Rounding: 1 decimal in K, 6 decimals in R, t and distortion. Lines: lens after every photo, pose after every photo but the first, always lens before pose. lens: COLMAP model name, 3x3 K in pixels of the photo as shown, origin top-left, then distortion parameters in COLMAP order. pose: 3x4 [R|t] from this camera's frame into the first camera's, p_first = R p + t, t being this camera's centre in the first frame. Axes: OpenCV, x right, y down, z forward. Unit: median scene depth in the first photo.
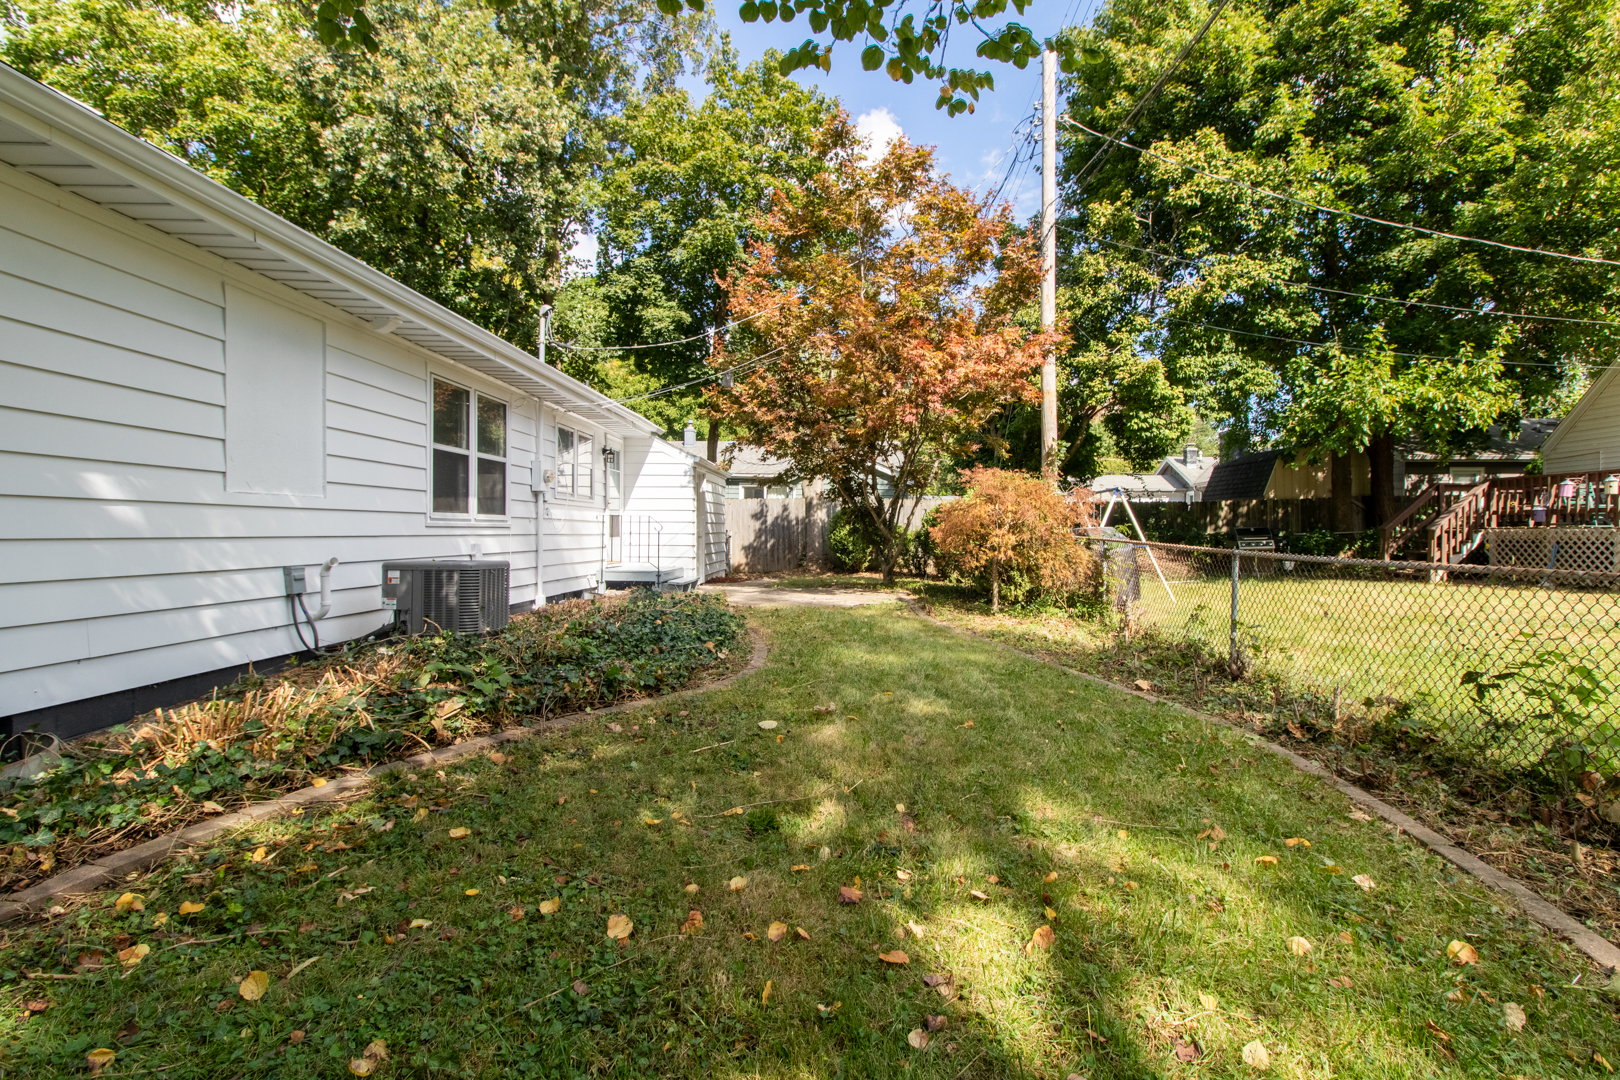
lens RADIAL K [[777.9, 0, 827.2], [0, 777.9, 531.9], [0, 0, 1]] dist [-0.001875, 0.001910]
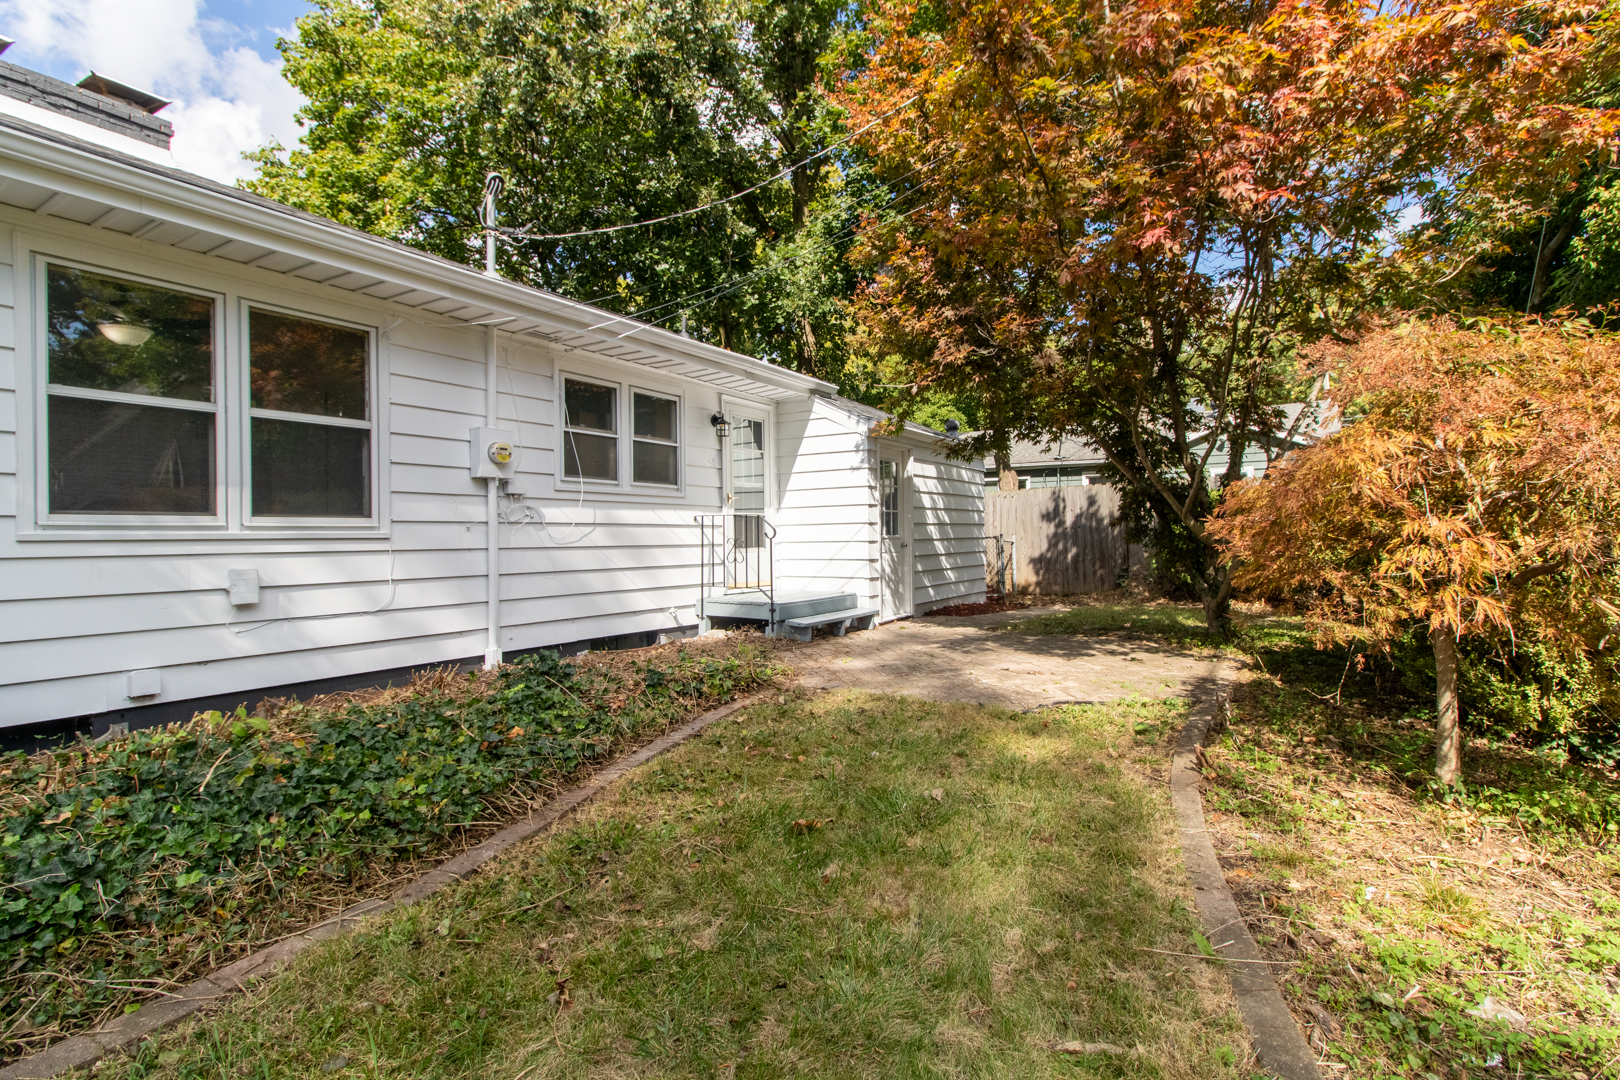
lens RADIAL K [[764.8, 0, 820.5], [0, 764.8, 536.8], [0, 0, 1]] dist [-0.000619, 0.000885]
pose [[0.856460, -0.016770, -0.515941, 0.162259], [0.015856, 0.999855, -0.006178, 0.001949], [0.515970, -0.002890, 0.856602, 0.616051]]
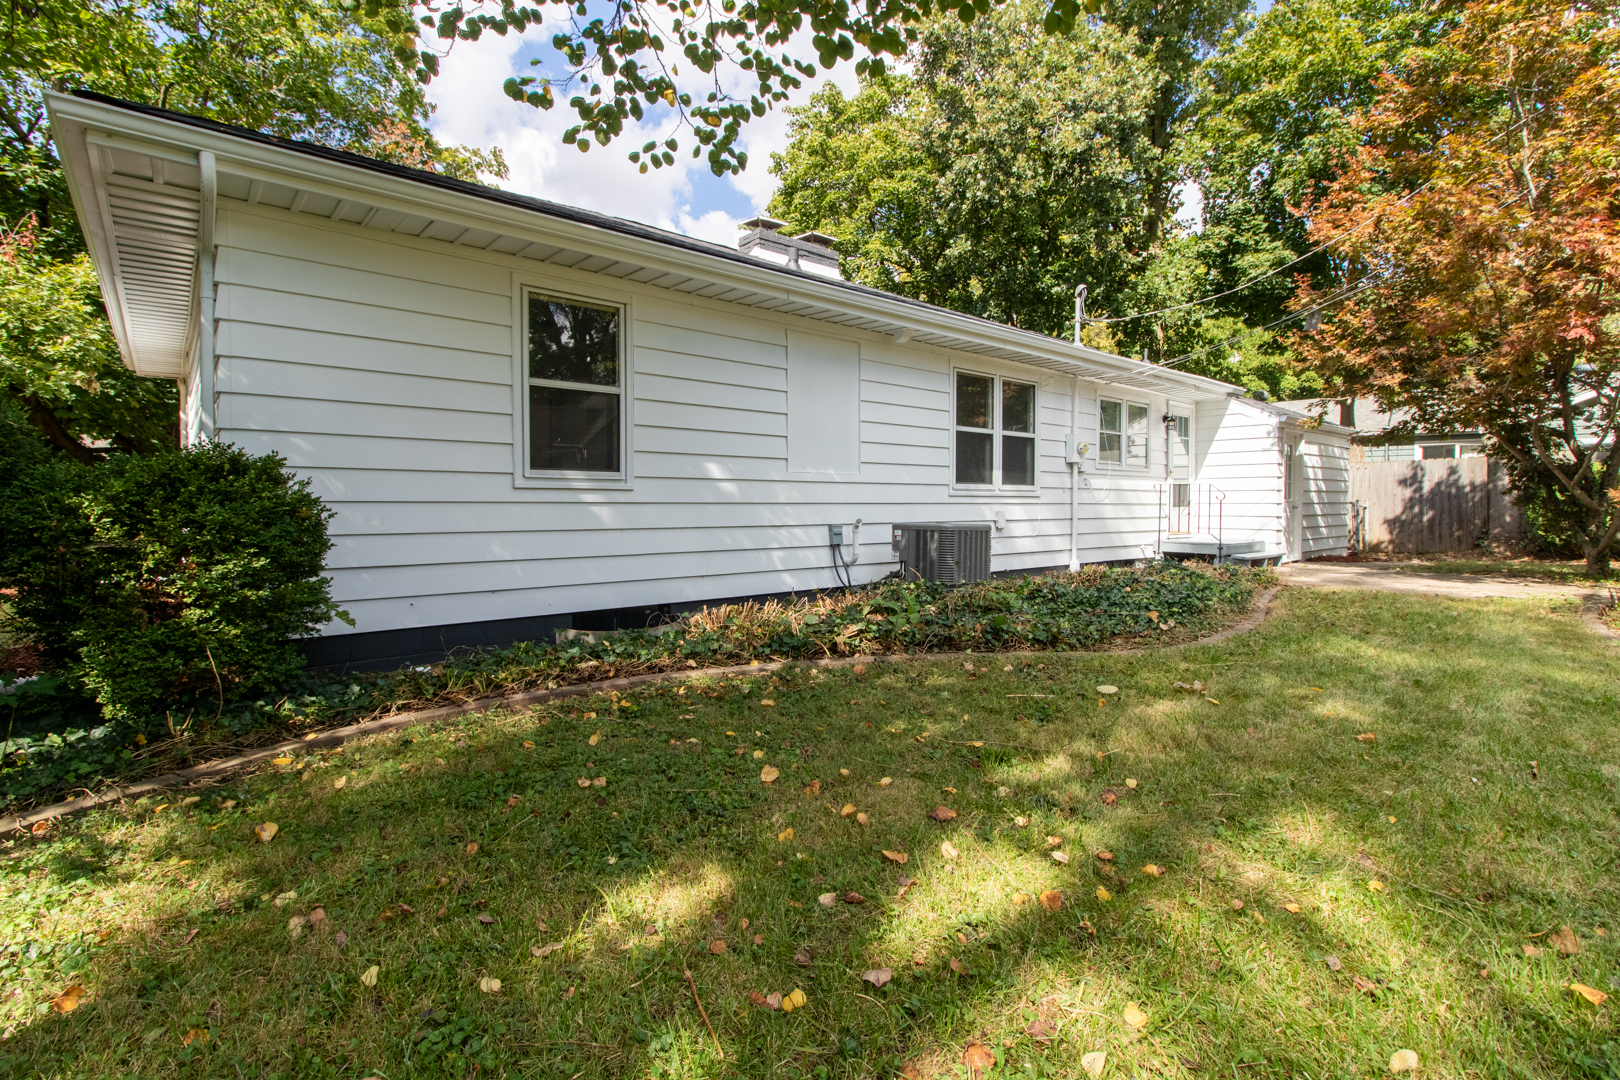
lens RADIAL K [[764.8, 0, 805.6], [0, 764.8, 520.4], [0, 0, 1]] dist [-0.000619, 0.000885]
pose [[0.665958, 0.012109, -0.745891, 0.164088], [0.002079, 0.999834, 0.018088, 0.006880], [0.745986, -0.013596, 0.665822, 0.031678]]
